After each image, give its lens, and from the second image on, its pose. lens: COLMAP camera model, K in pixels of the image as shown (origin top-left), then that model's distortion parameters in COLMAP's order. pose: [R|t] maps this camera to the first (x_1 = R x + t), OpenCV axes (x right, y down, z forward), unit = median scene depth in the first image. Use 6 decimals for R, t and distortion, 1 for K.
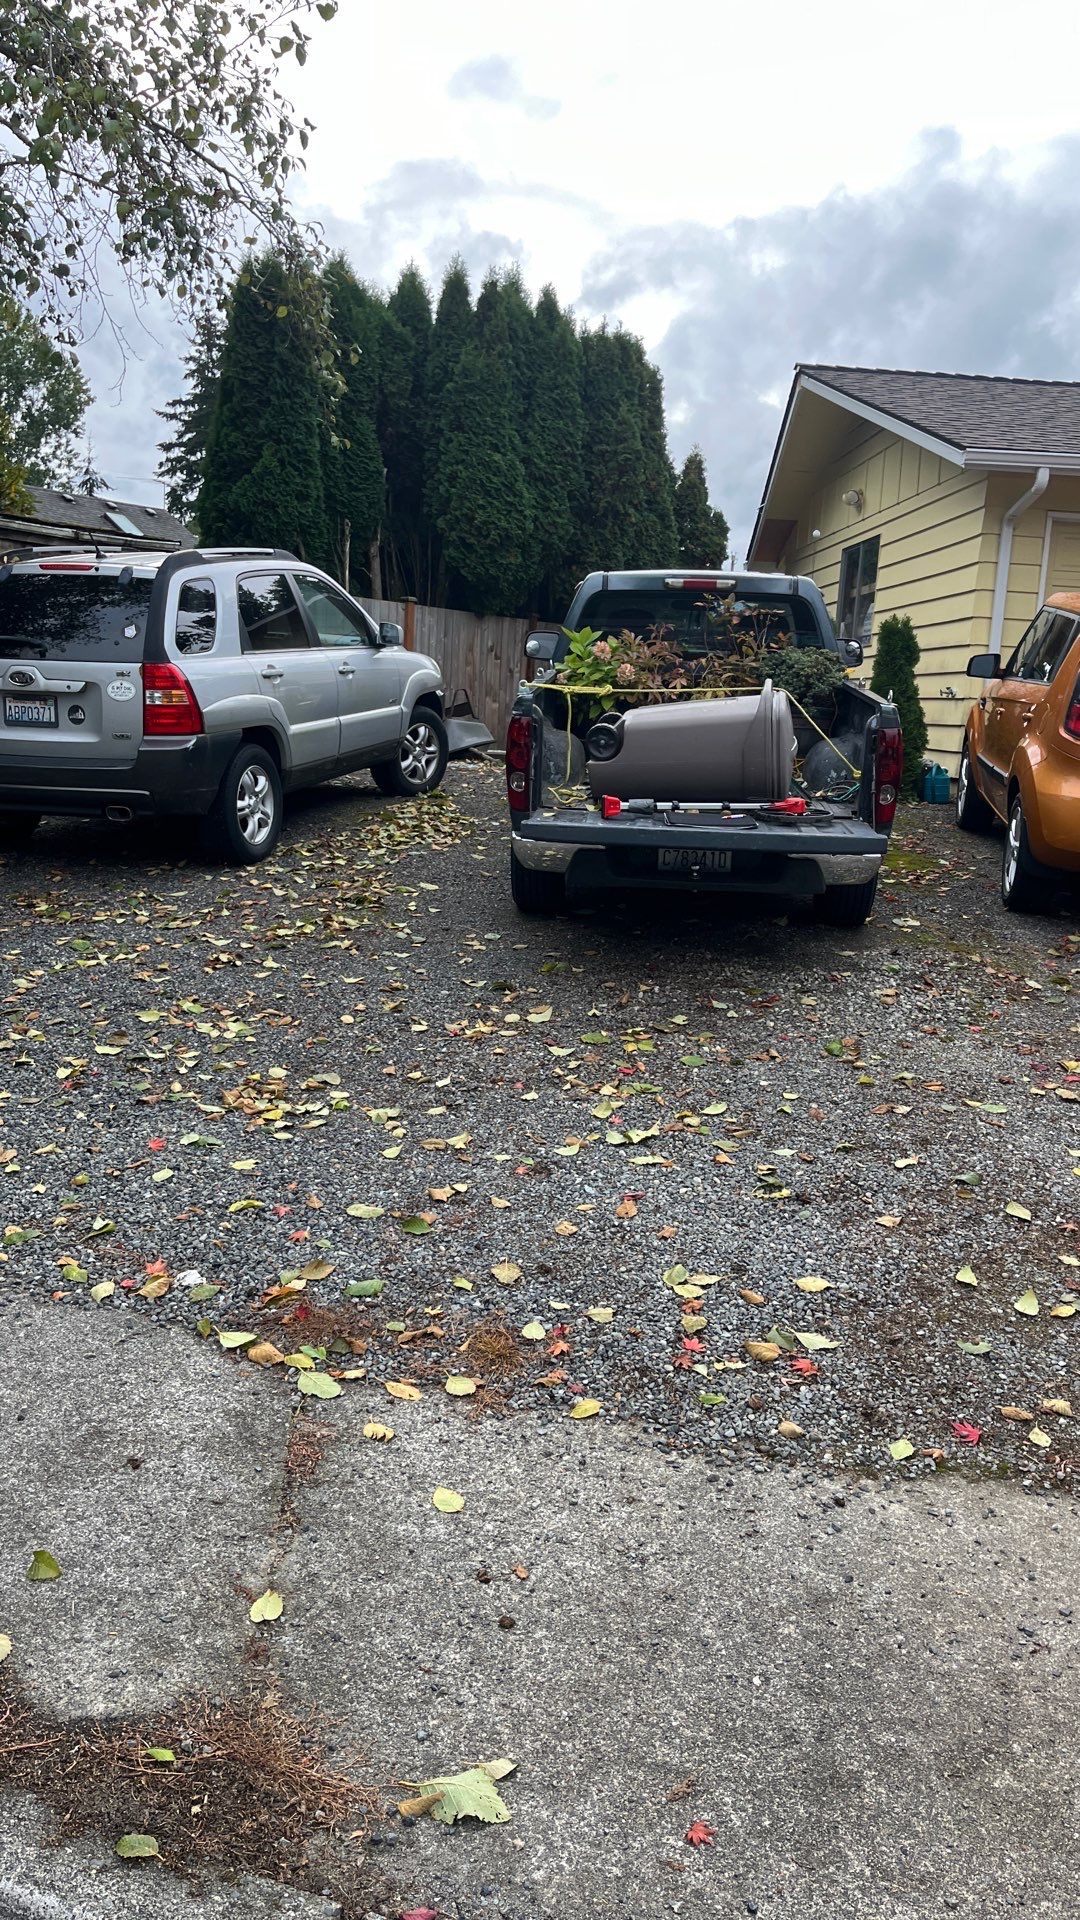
lens RADIAL K [[1440.3, 0, 540.0], [0, 1440.3, 960.0], [0, 0, 1]] dist [0.069678, -0.101695]
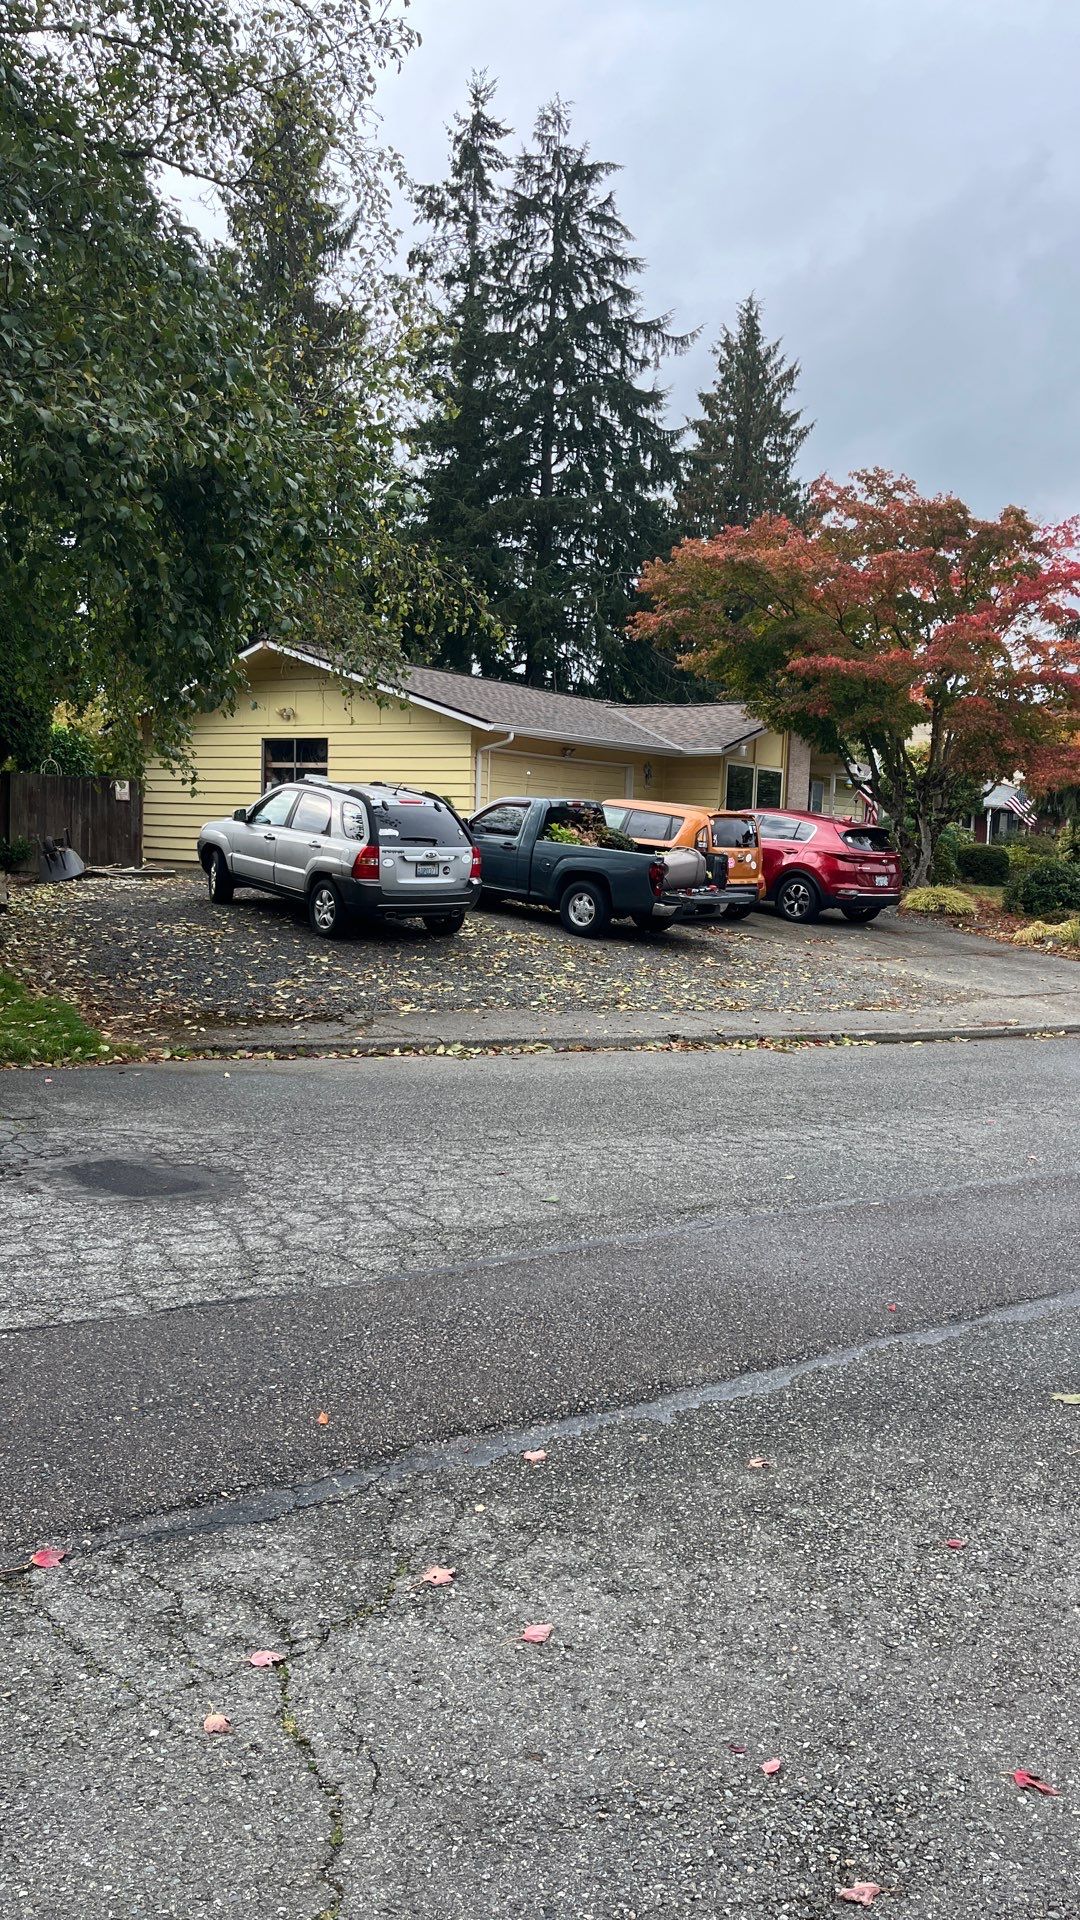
lens RADIAL K [[1439.5, 0, 535.0], [0, 1439.5, 978.5], [0, 0, 1]] dist [0.074770, -0.108489]
pose [[0.574636, -0.116853, 0.810024, -1.048738], [0.144697, 0.988668, 0.039975, -0.037970], [-0.805516, 0.094238, 0.585032, -0.195105]]
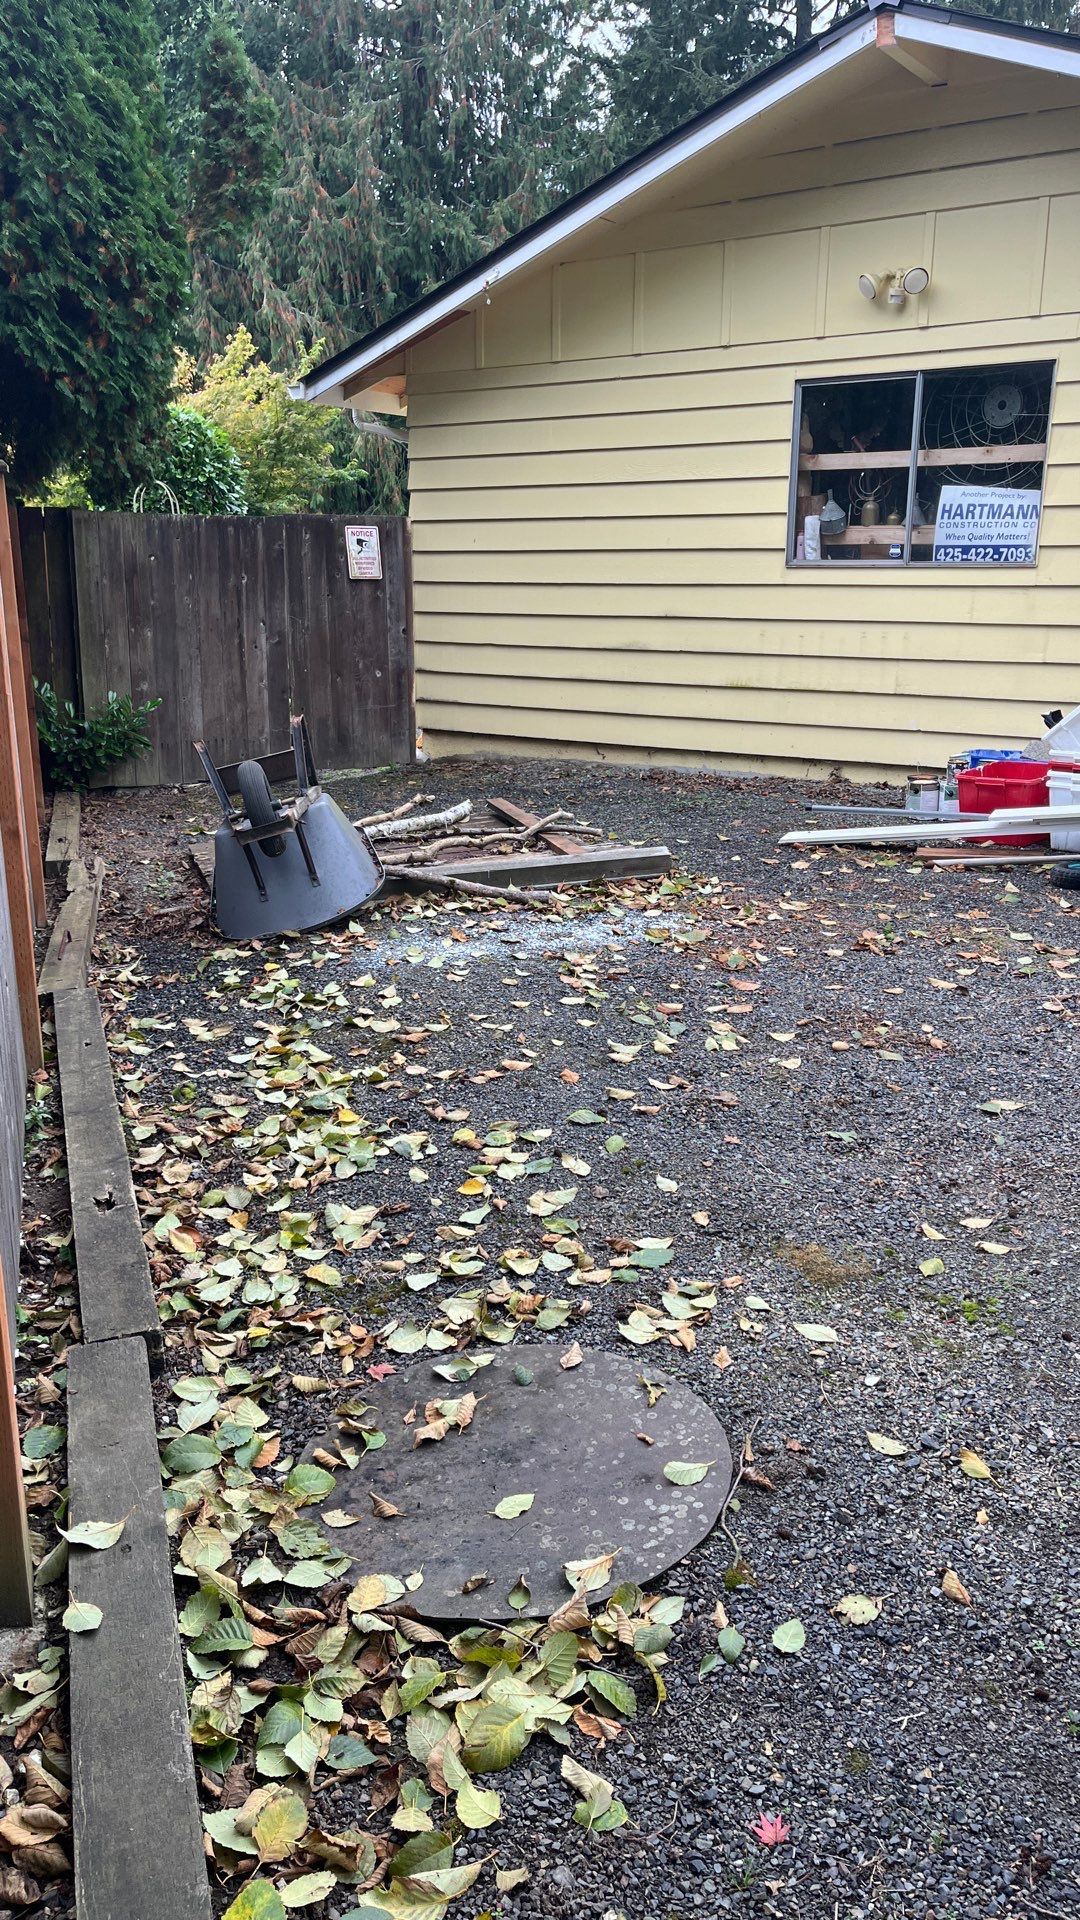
lens RADIAL K [[1439.5, 0, 535.0], [0, 1439.5, 978.5], [0, 0, 1]] dist [0.074770, -0.108489]
pose [[0.605823, -0.266760, 0.749545, -0.352167], [0.167861, 0.963763, 0.207325, -0.210649], [-0.777690, 0.000217, 0.628649, 0.787008]]
